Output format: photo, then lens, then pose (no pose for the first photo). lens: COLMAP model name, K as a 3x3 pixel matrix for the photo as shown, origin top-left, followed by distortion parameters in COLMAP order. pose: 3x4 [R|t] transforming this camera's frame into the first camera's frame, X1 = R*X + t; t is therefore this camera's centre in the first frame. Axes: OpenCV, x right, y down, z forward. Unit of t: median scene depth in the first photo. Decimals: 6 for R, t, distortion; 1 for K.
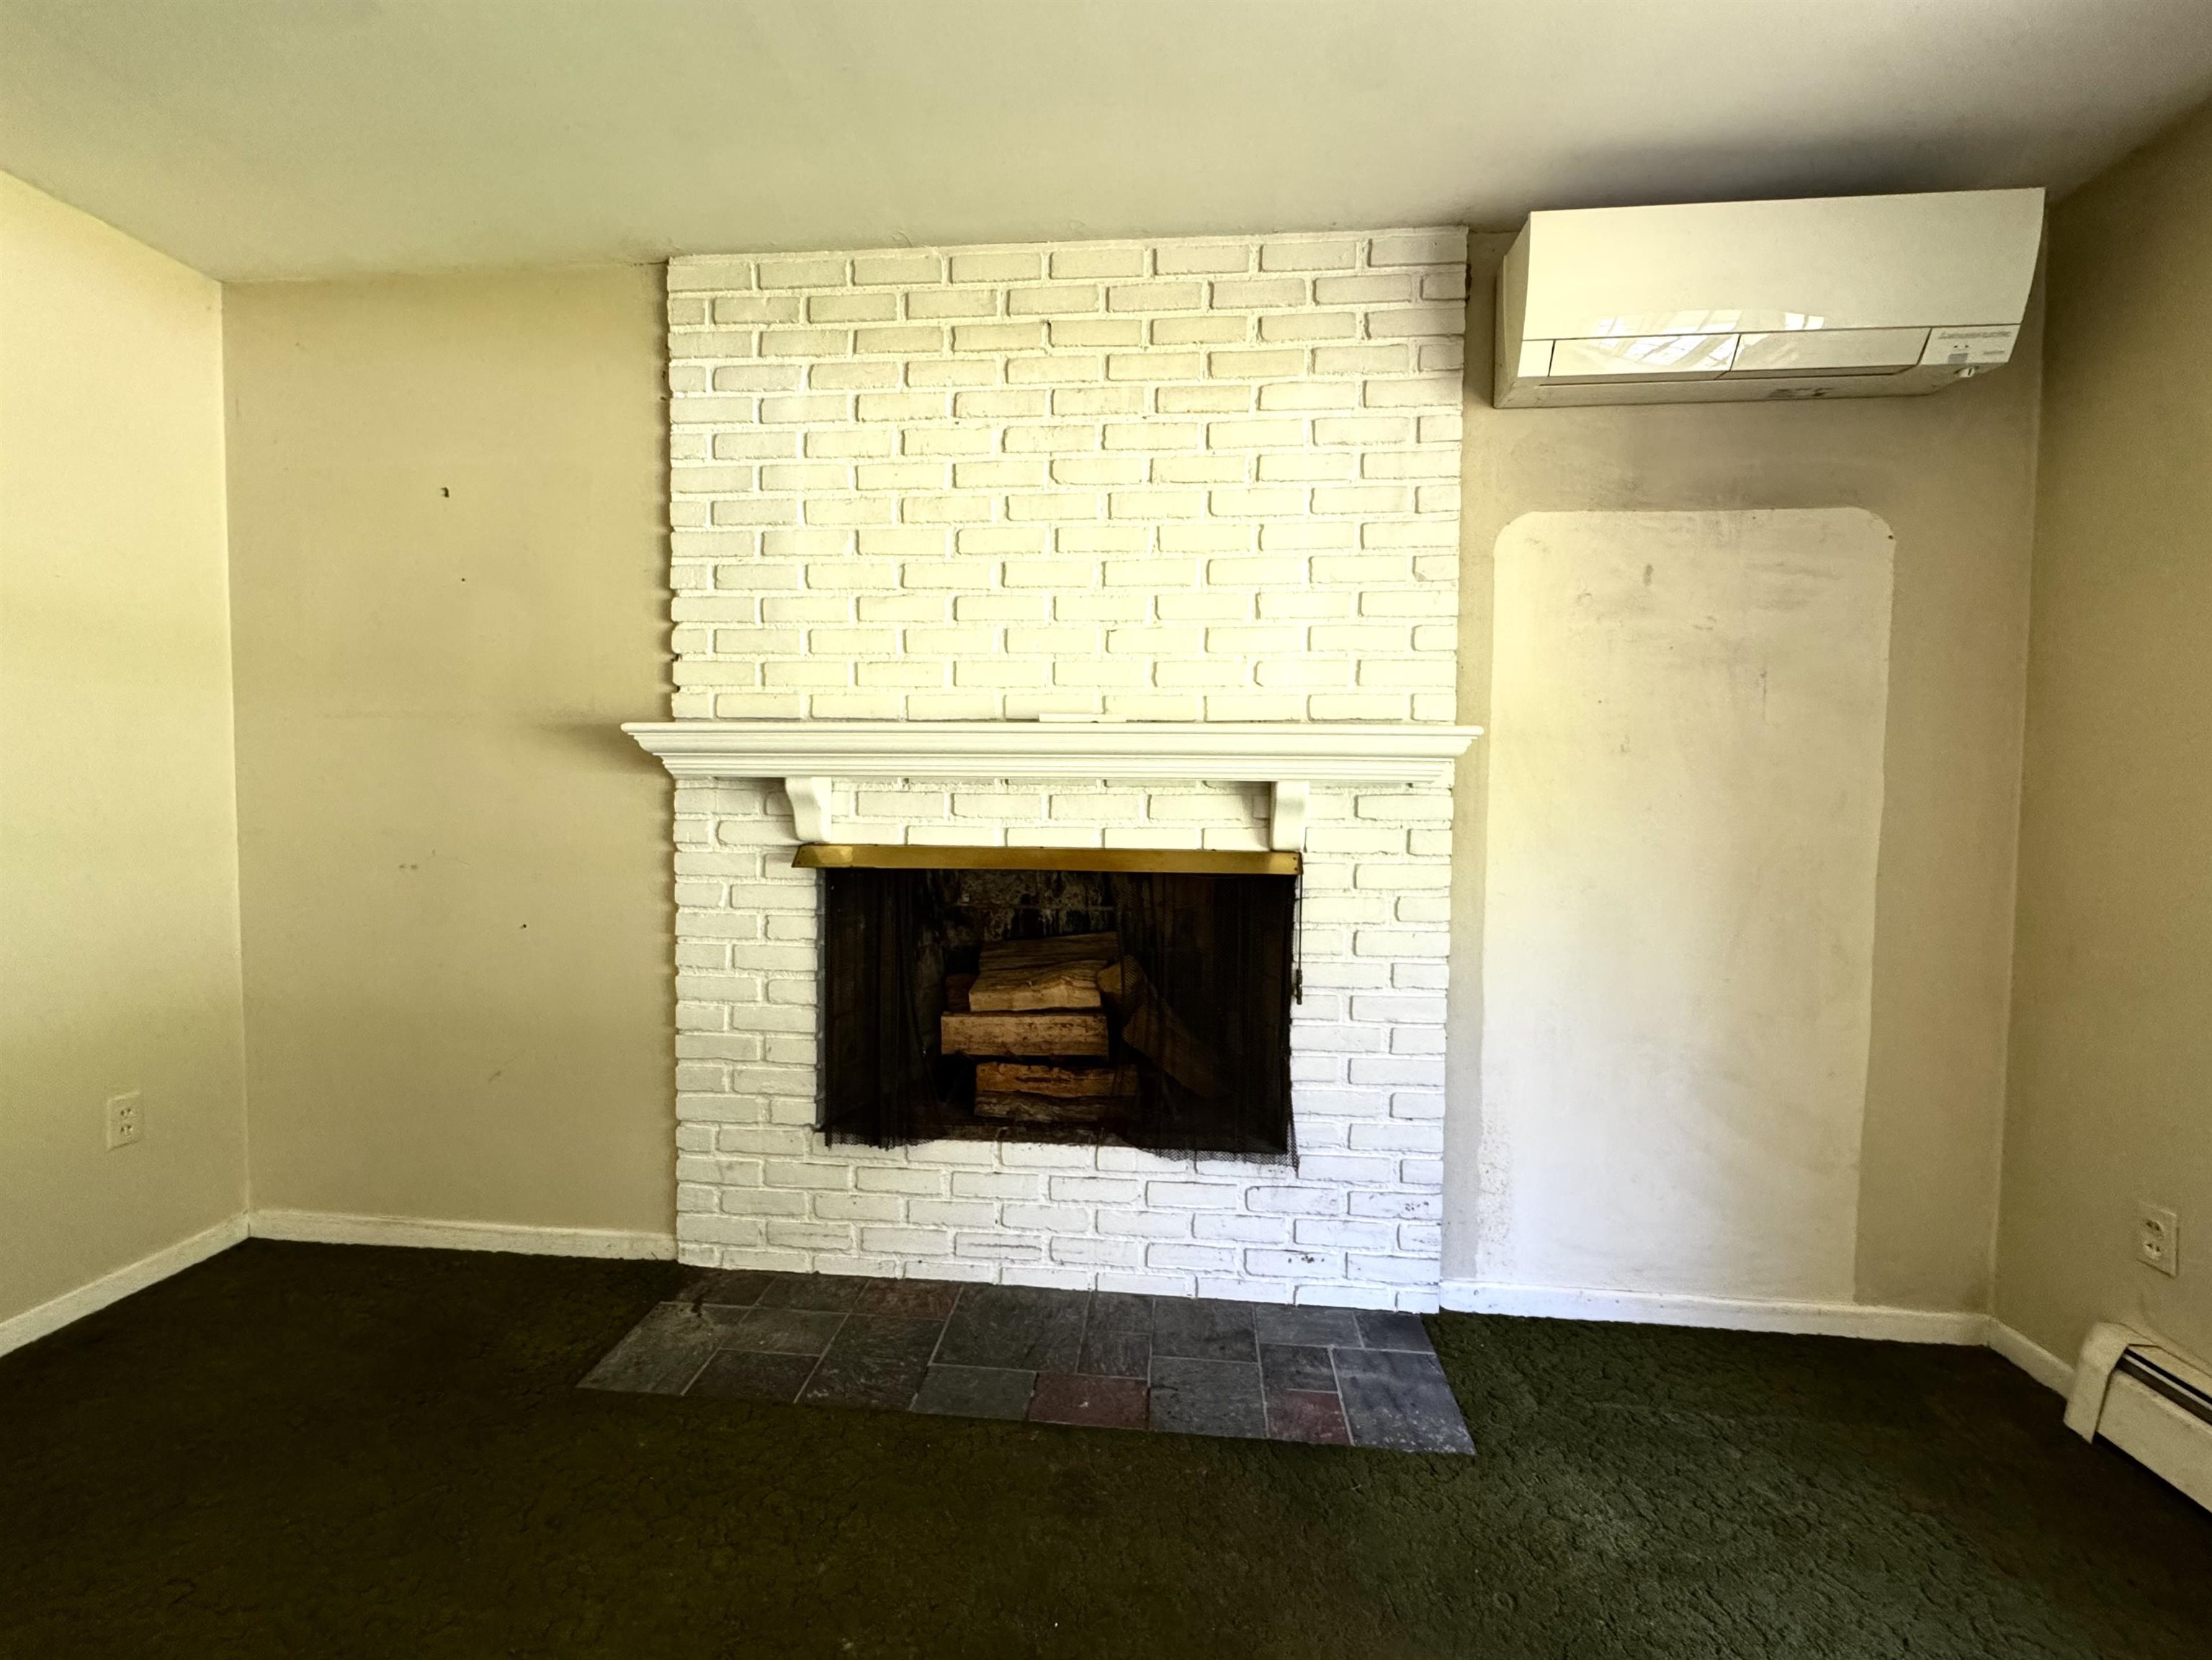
lens RADIAL K [[900.6, 0, 1098.4], [0, 900.6, 829.3], [0, 0, 1]] dist [-0.003825, -0.000308]
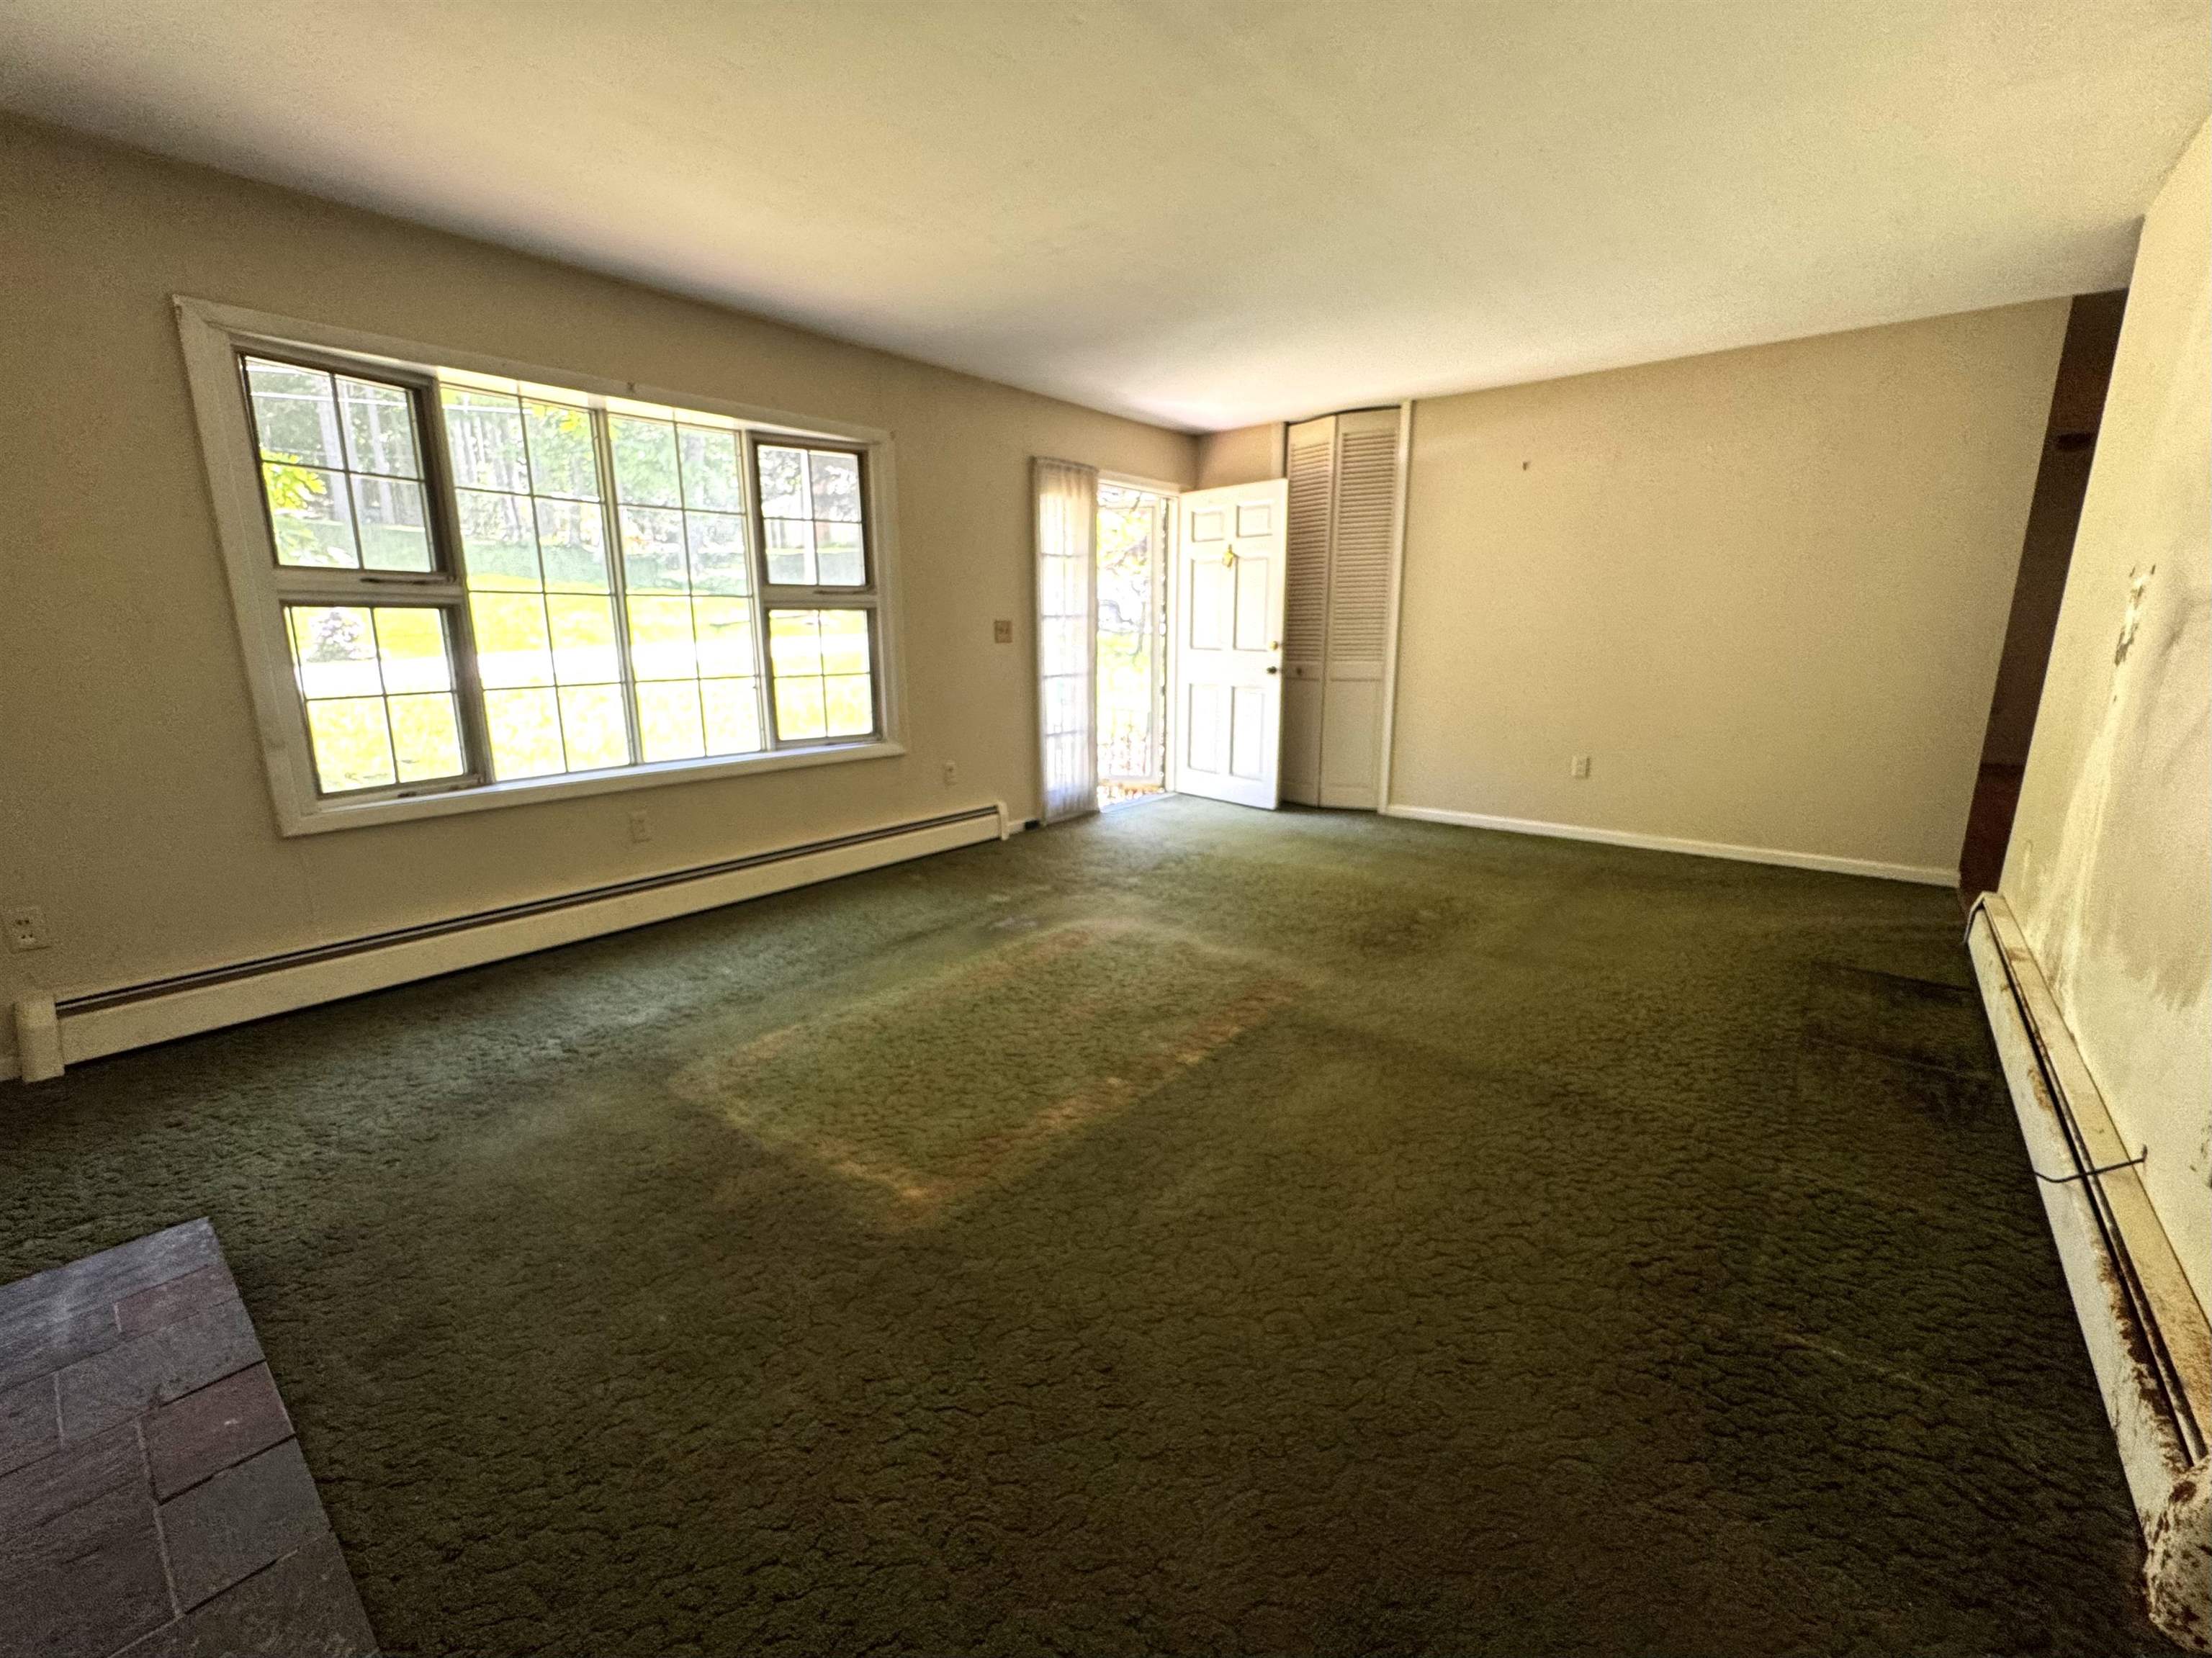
lens RADIAL K [[909.9, 0, 1103.4], [0, 909.9, 818.9], [0, 0, 1]] dist [-0.002990, -0.000302]
pose [[-0.826245, -0.121583, 0.550033, -0.842771], [0.021909, 0.968755, 0.247051, -0.036546], [-0.562884, 0.216176, -0.797765, 0.911352]]
